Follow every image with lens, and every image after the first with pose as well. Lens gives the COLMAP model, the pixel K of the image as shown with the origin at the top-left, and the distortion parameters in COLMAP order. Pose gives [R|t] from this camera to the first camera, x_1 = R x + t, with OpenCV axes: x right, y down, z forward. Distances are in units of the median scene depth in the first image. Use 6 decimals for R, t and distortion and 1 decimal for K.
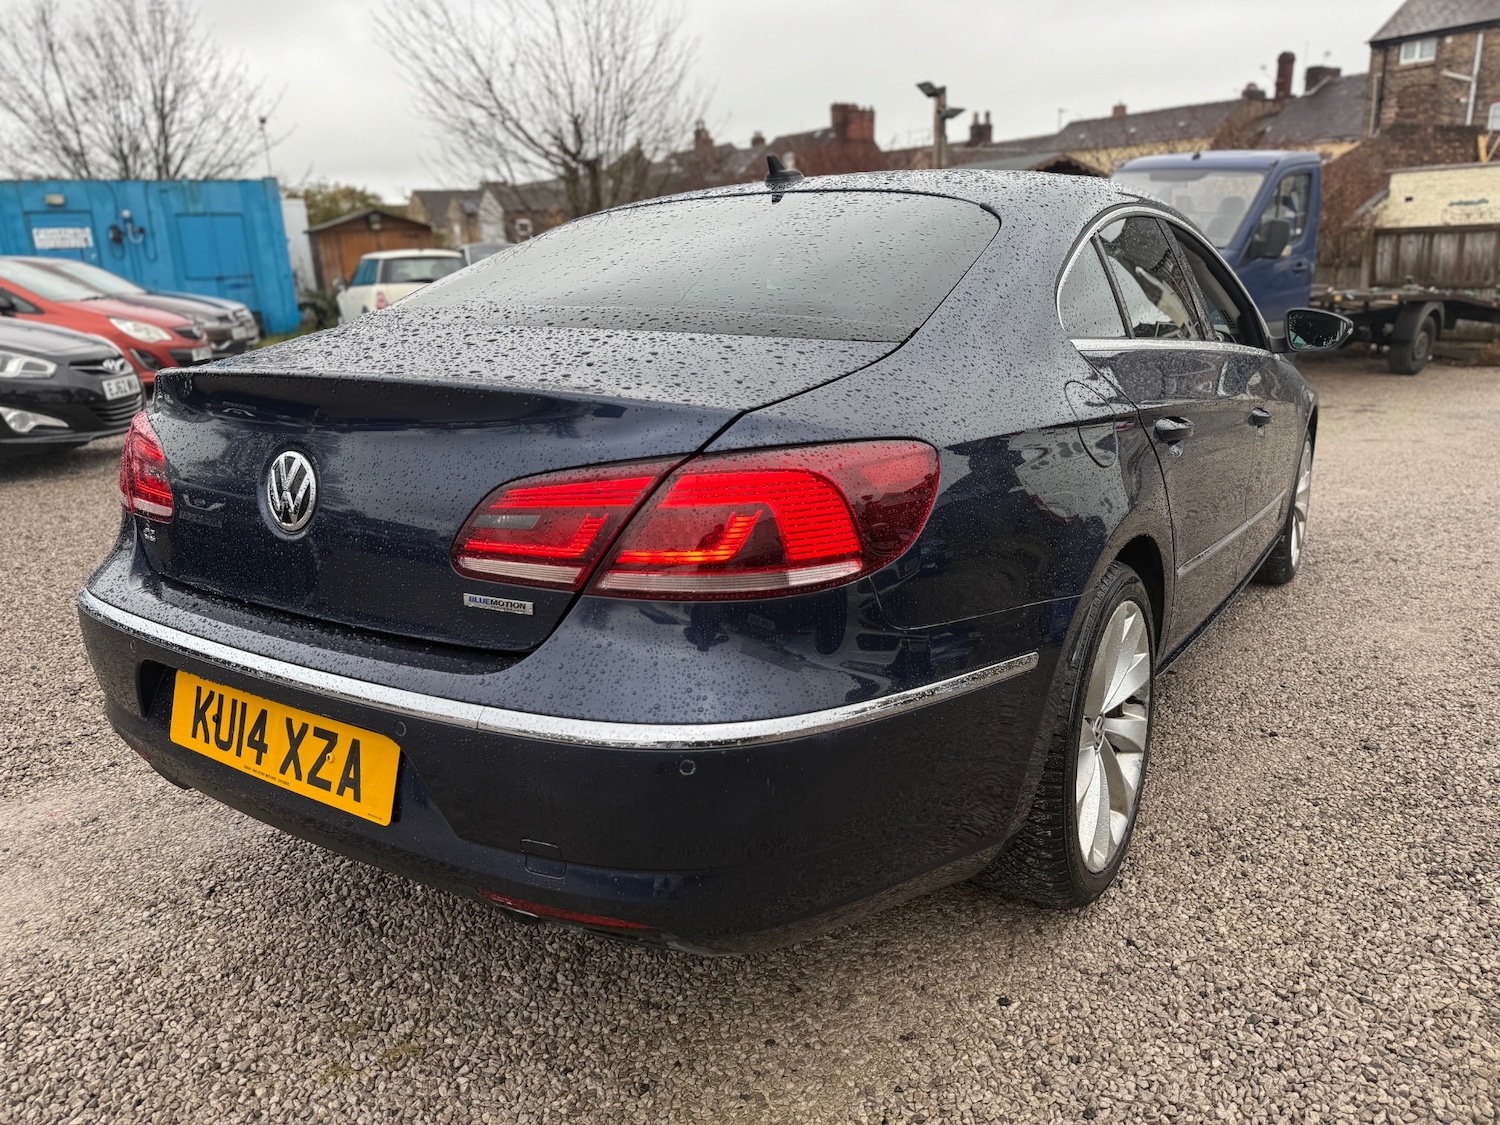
lens RADIAL K [[1027.2, 0, 753.3], [0, 1027.2, 562.4], [0, 0, 1]] dist [0.125229, -0.207190]
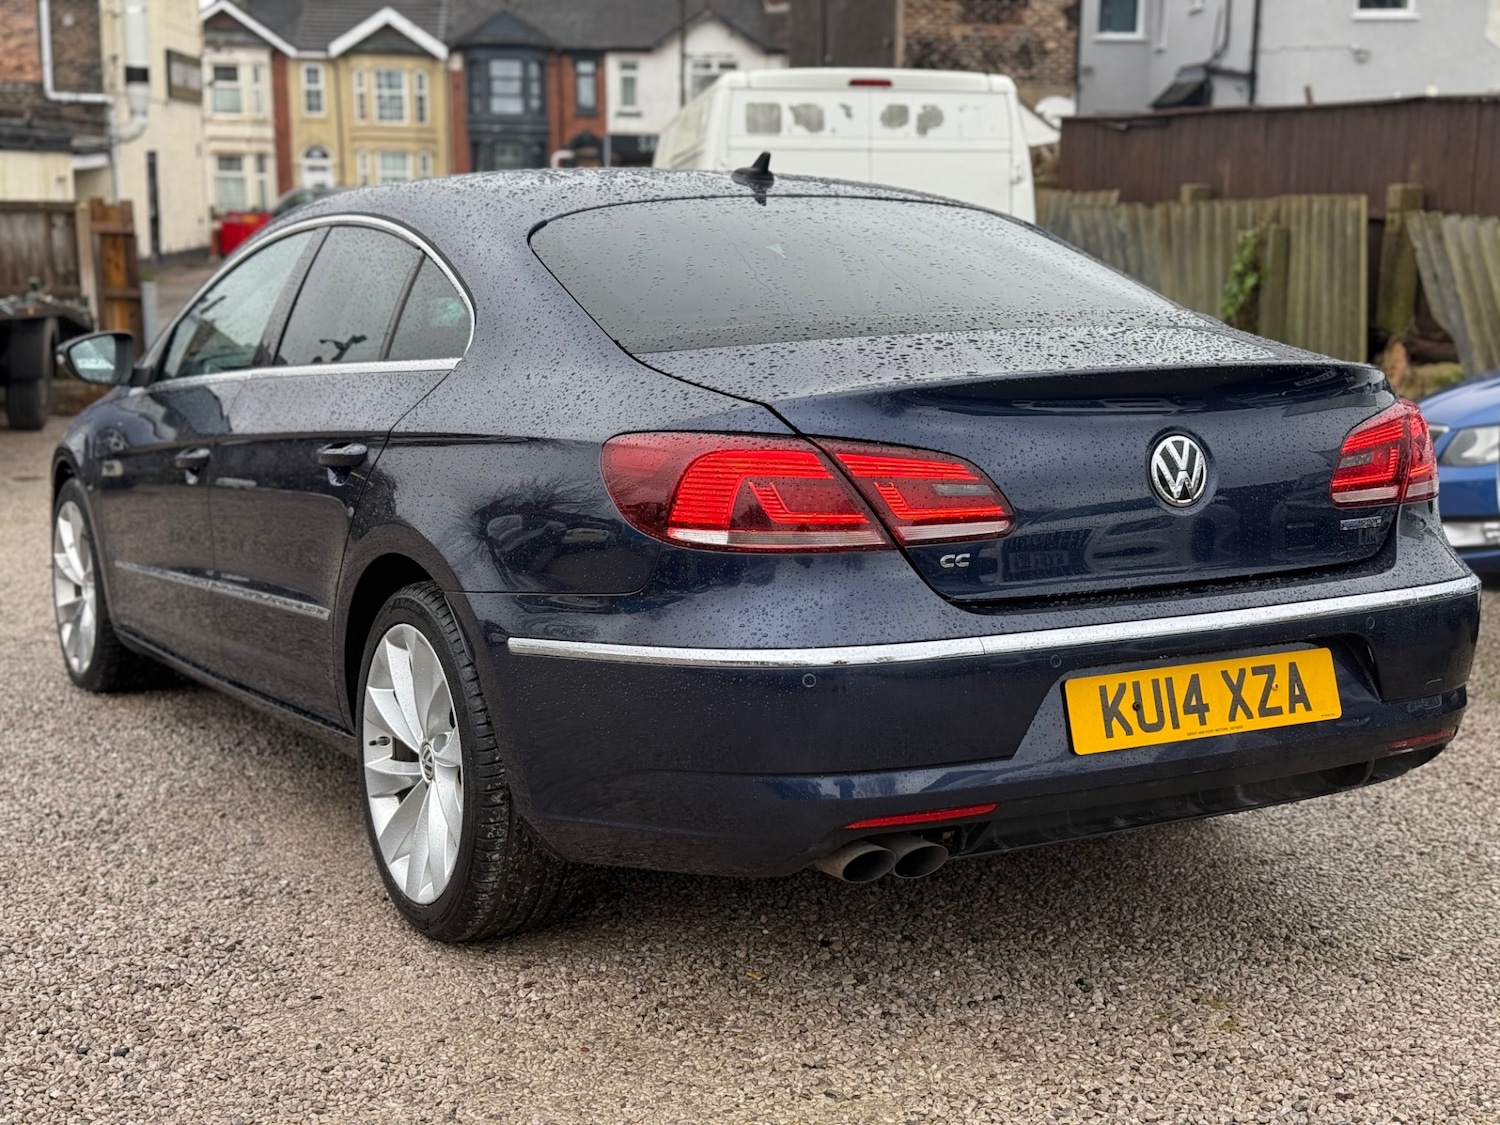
lens RADIAL K [[2051.1, 0, 744.6], [0, 2051.1, 573.0], [0, 0, 1]] dist [0.212236, -0.520316]
pose [[0.466121, -0.111551, 0.877660, -2.499230], [0.225895, 0.974144, 0.003842, -0.072661], [-0.855396, 0.196468, 0.479268, 0.345654]]
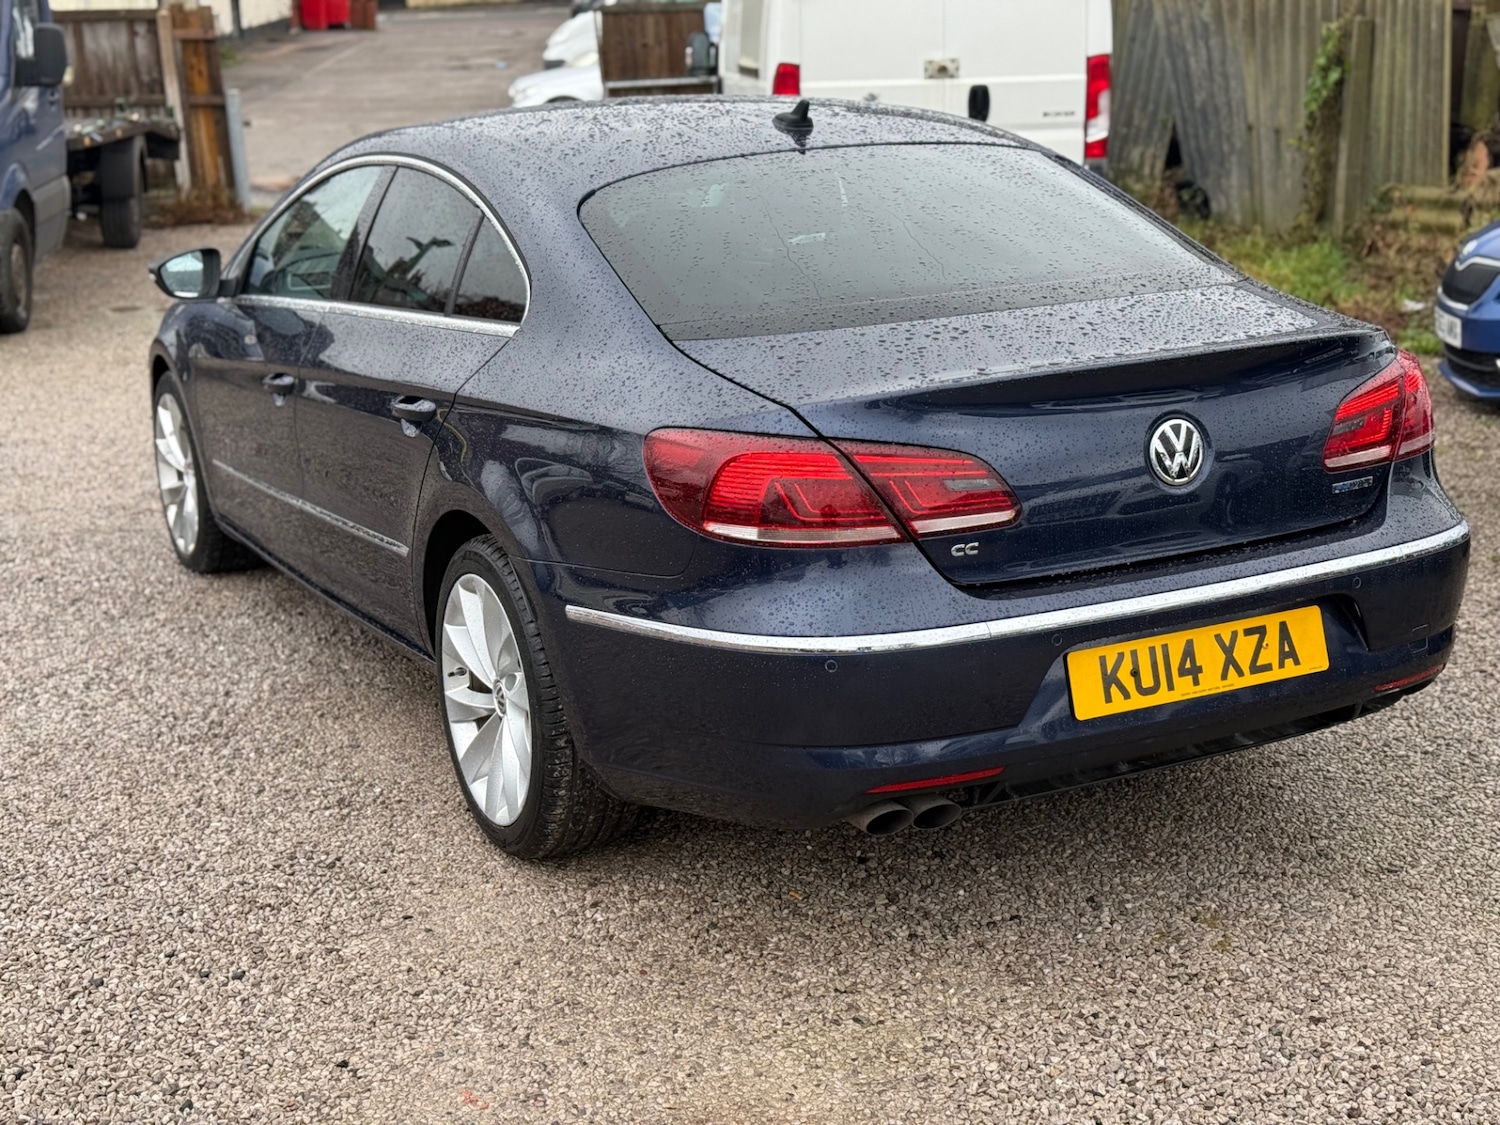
lens RADIAL K [[2055.2, 0, 750.0], [0, 2055.2, 562.5], [0, 0, 1]] dist [0.191977, -0.434193]
pose [[0.501329, -0.217168, 0.837560, -2.605876], [0.244524, 0.964091, 0.103613, -0.300815], [-0.829986, 0.152859, 0.536430, 0.140463]]
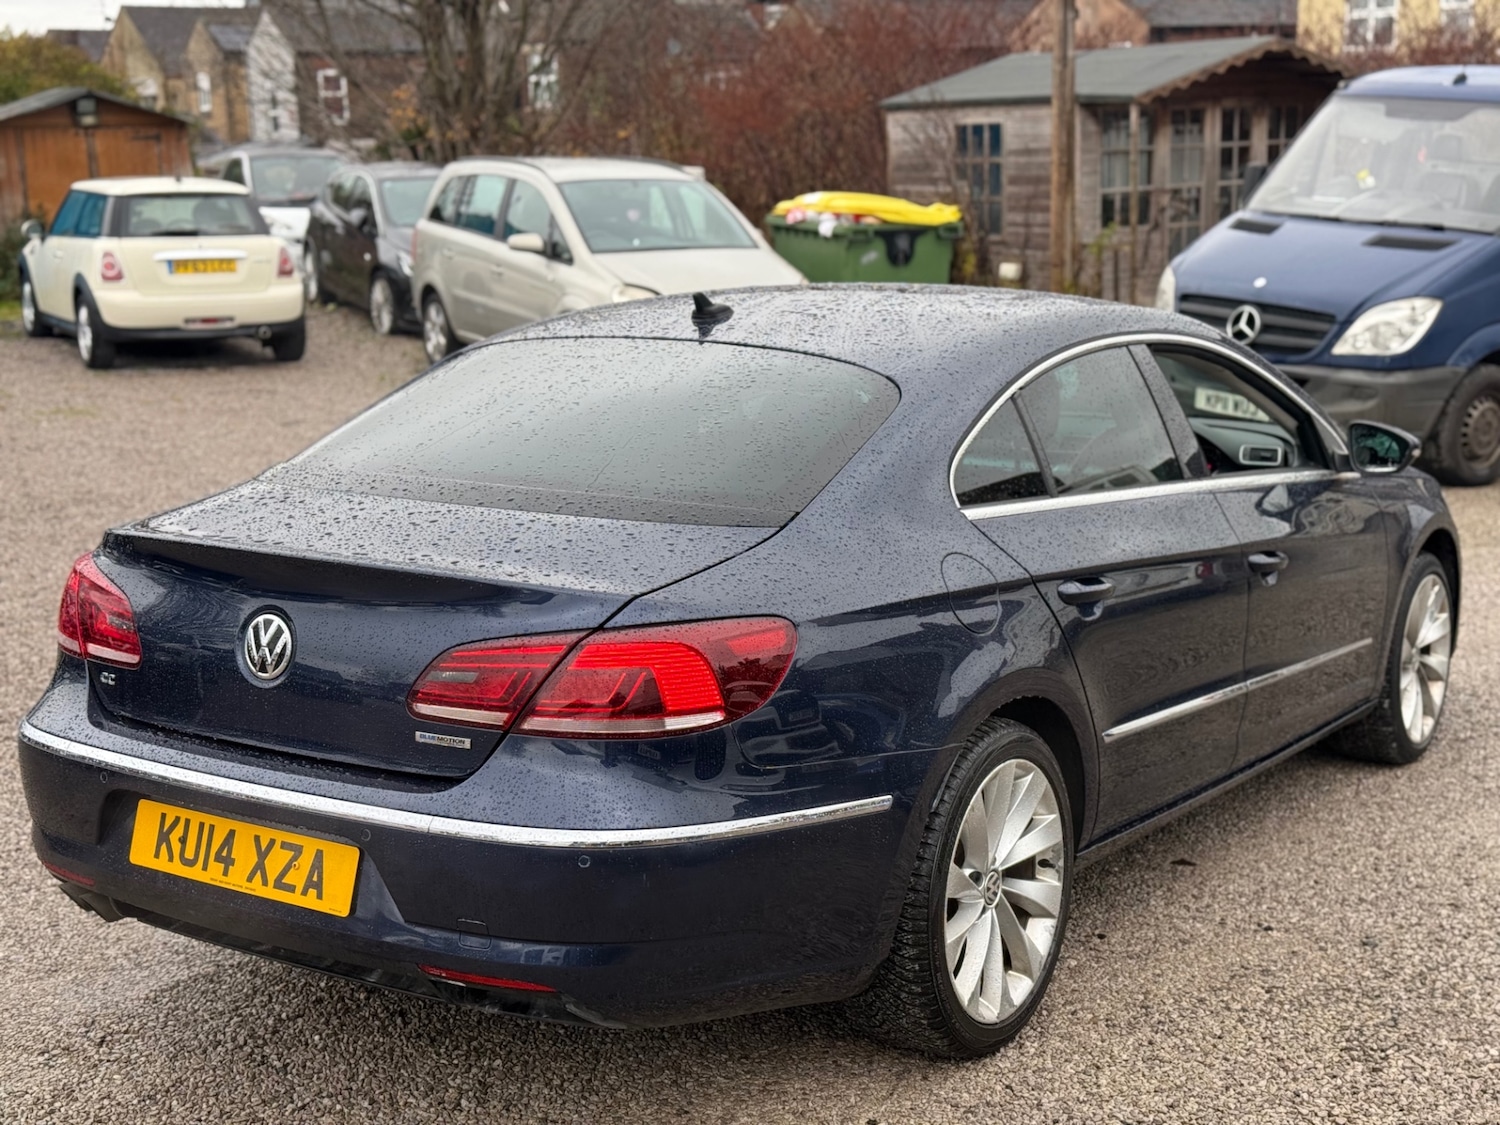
lens RADIAL K [[2055.0, 0, 760.0], [0, 2055.0, 567.6], [0, 0, 1]] dist [0.193546, -0.442369]
pose [[0.999786, 0.020649, -0.001493, 0.127866], [-0.020702, 0.996793, -0.077296, 0.014010], [-0.000108, 0.077310, 0.997007, -1.359691]]
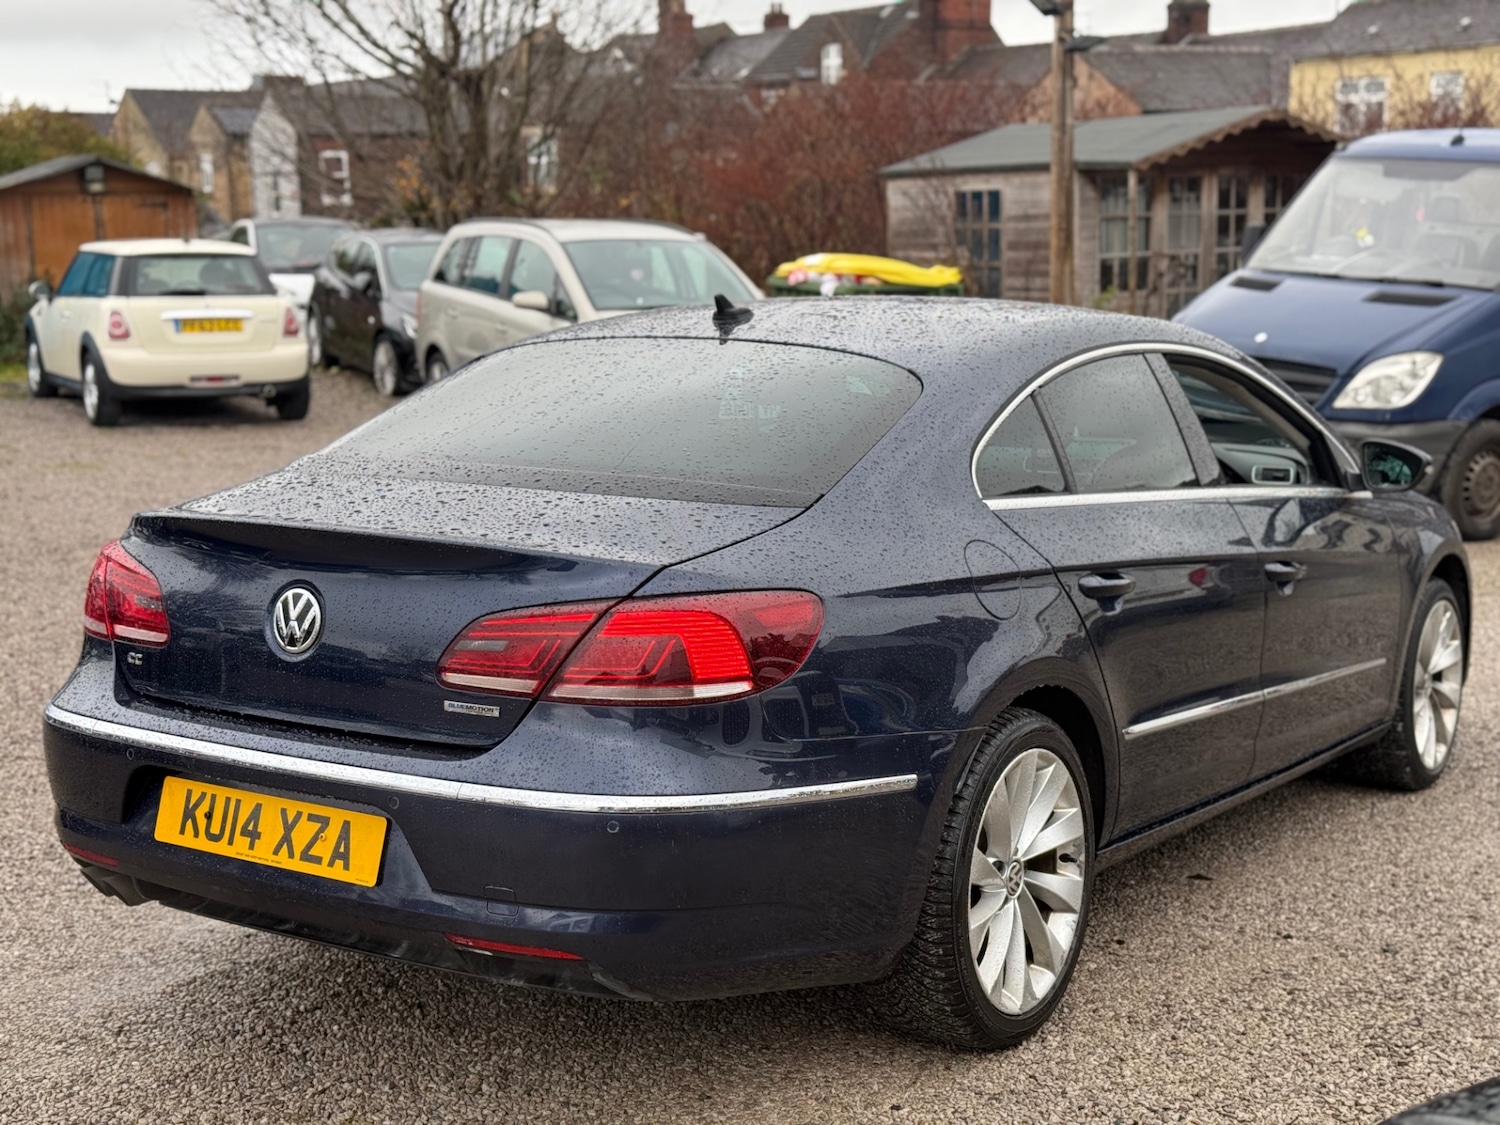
lens RADIAL K [[2055.2, 0, 750.0], [0, 2055.2, 562.5], [0, 0, 1]] dist [0.191977, -0.434193]
pose [[0.999682, 0.024918, -0.003918, 0.092673], [-0.025208, 0.992499, -0.119629, 0.135173], [0.000907, 0.119690, 0.992811, -1.359071]]
